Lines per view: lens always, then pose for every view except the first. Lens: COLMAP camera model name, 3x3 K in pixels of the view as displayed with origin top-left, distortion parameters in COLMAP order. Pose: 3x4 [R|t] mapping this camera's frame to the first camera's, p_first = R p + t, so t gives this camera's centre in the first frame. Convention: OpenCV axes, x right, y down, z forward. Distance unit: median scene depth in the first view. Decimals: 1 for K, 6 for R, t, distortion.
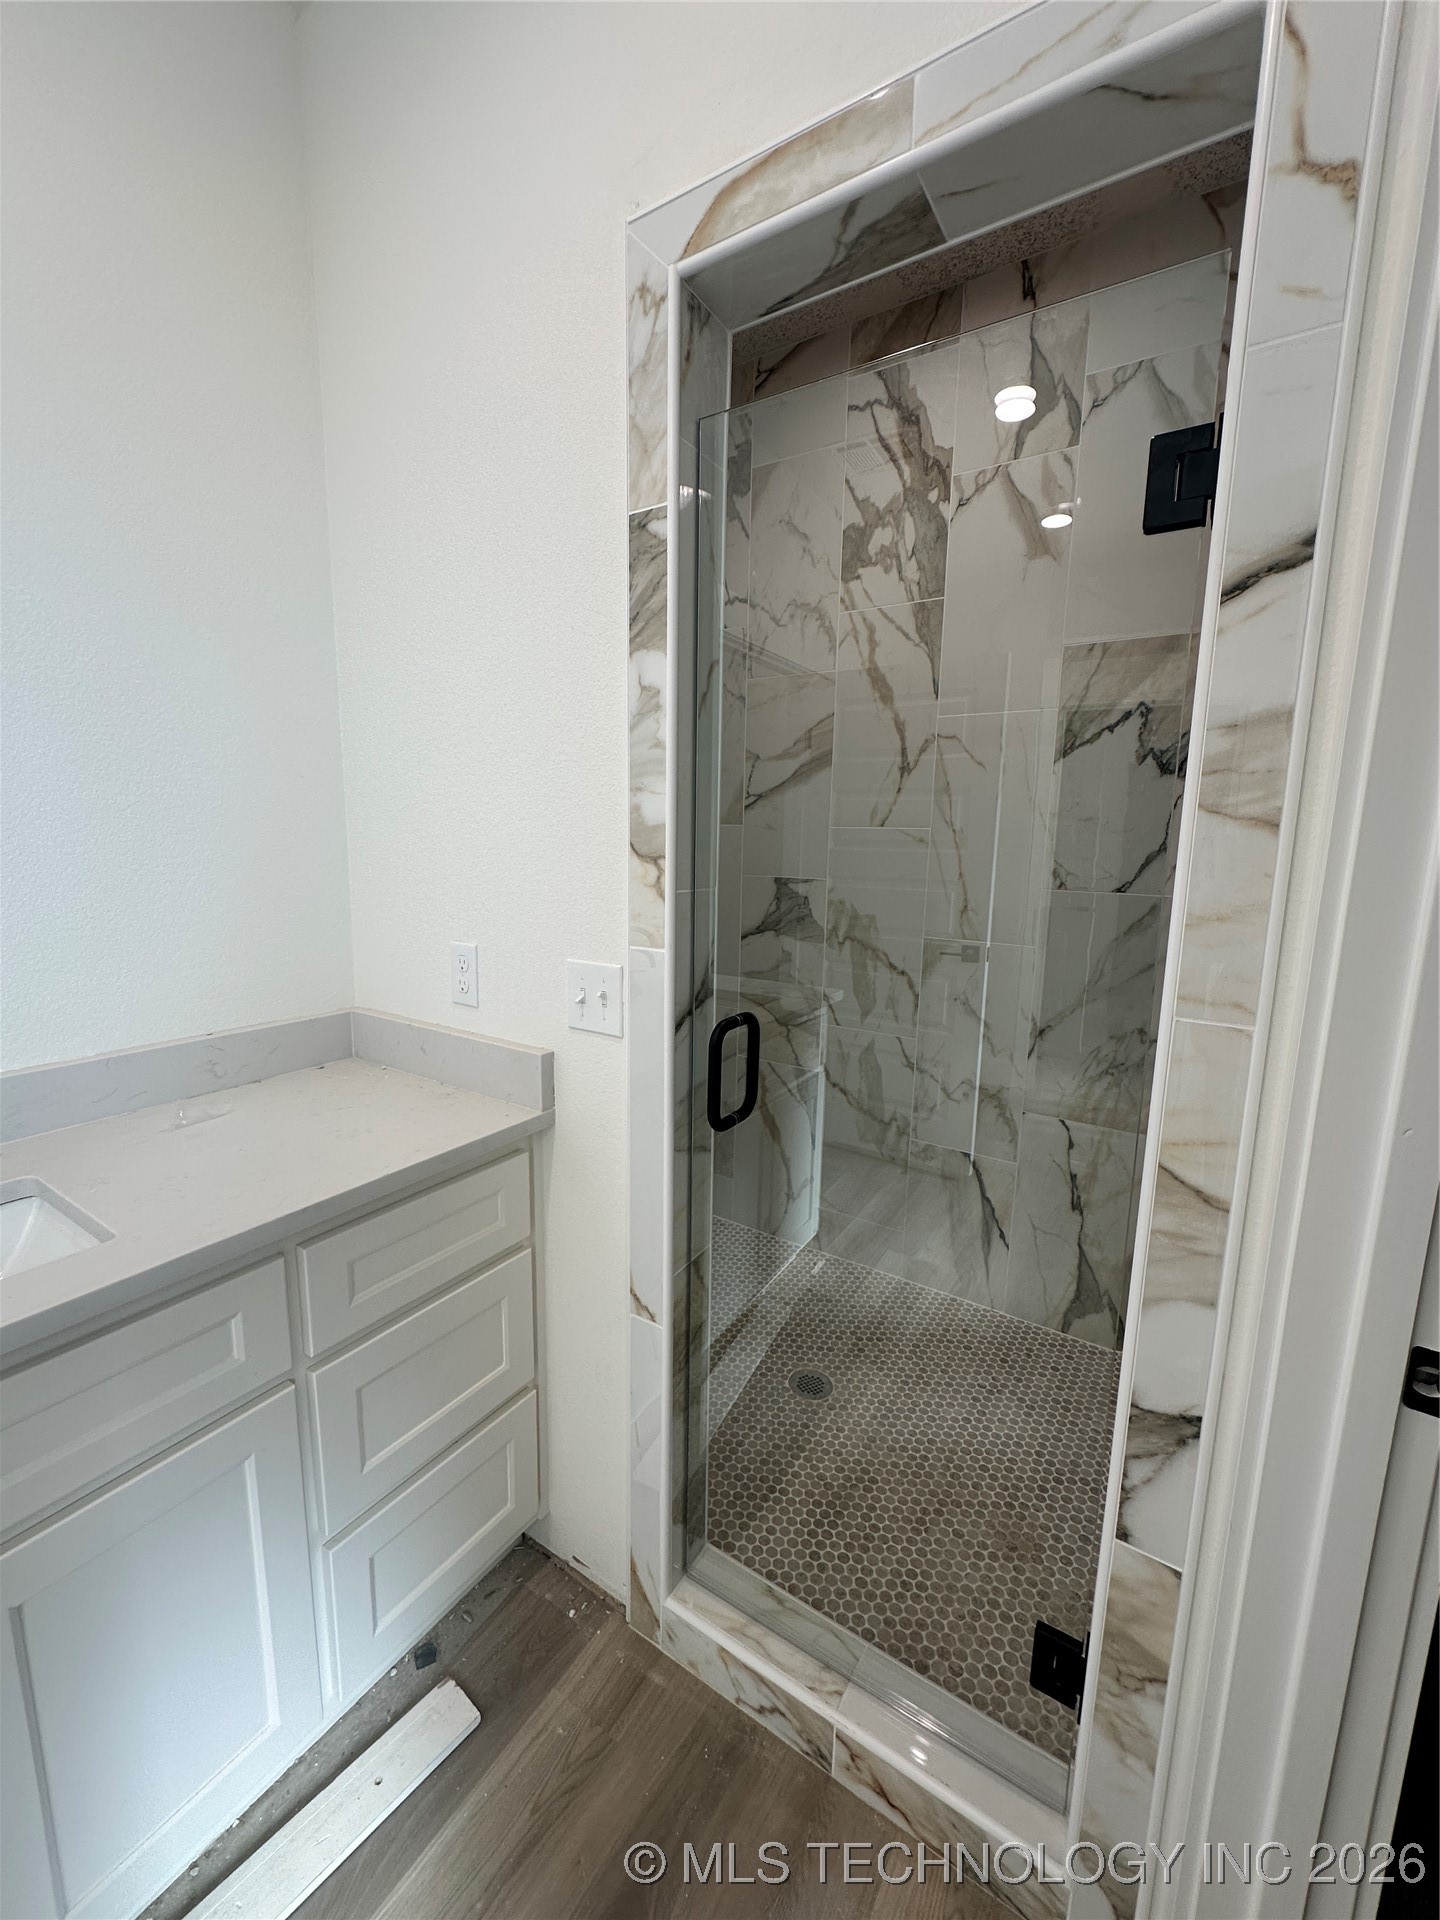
lens RADIAL K [[763.9, 0, 720.0], [0, 763.9, 960.0], [0, 0, 1]] dist [-0.001517, -0.000231]
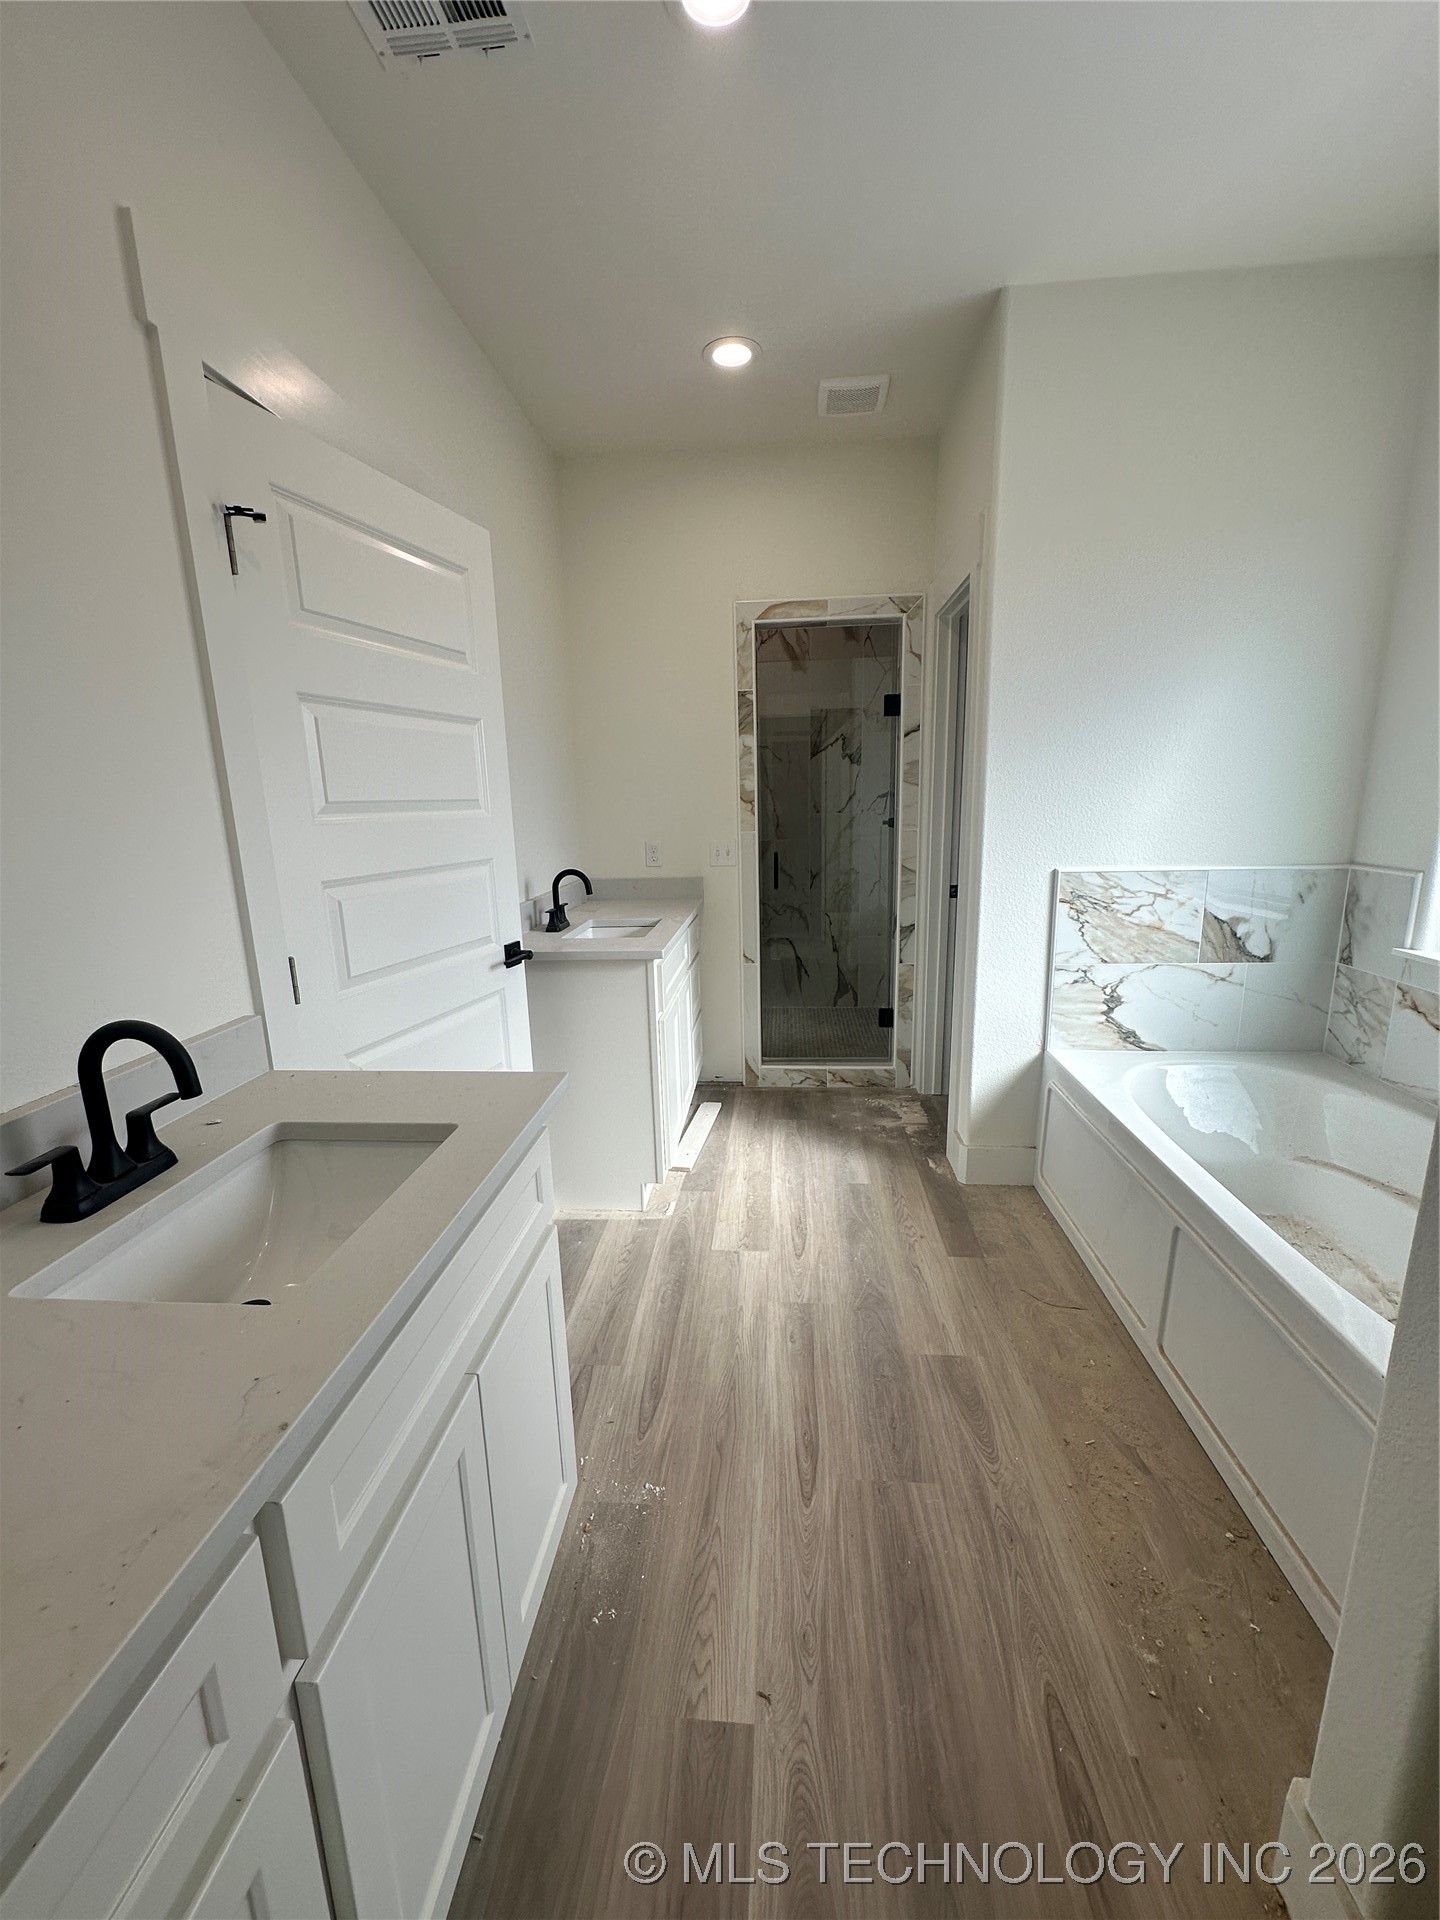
lens RADIAL K [[763.9, 0, 720.0], [0, 763.9, 960.0], [0, 0, 1]] dist [-0.001517, -0.000231]
pose [[0.878975, -0.139236, 0.456089, -1.760474], [0.116772, 0.990151, 0.077232, 0.257091], [-0.462350, -0.014627, 0.886577, -1.751655]]
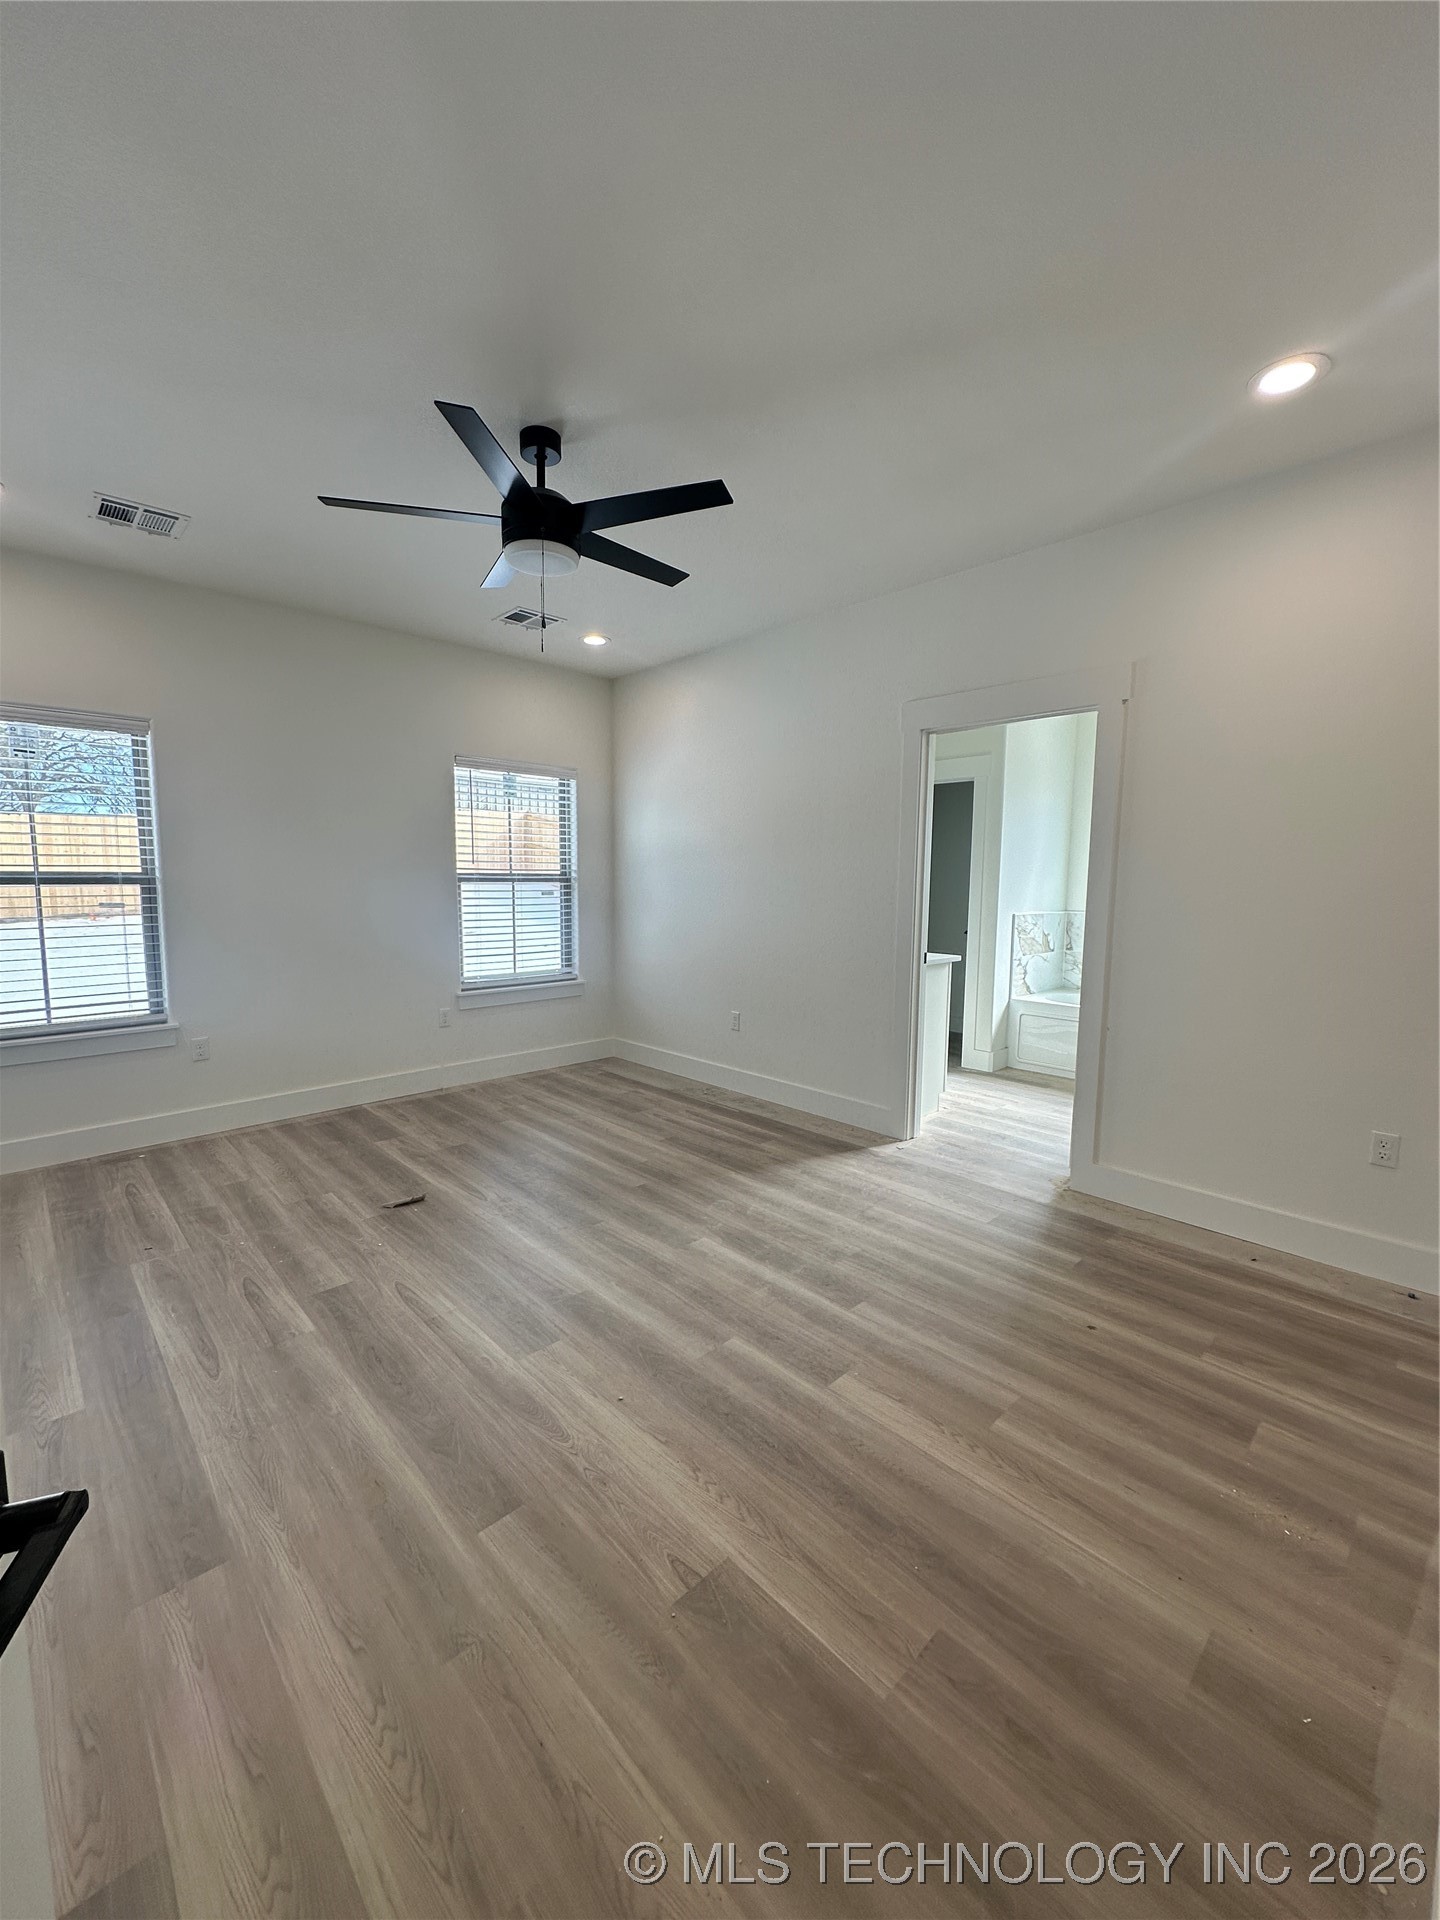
lens RADIAL K [[763.9, 0, 720.0], [0, 763.9, 960.0], [0, 0, 1]] dist [-0.001517, -0.000231]
pose [[0.234034, -0.128574, 0.963689, -5.282043], [0.148330, 0.984335, 0.095306, -0.207823], [-0.960847, 0.120639, 0.249439, 0.514896]]
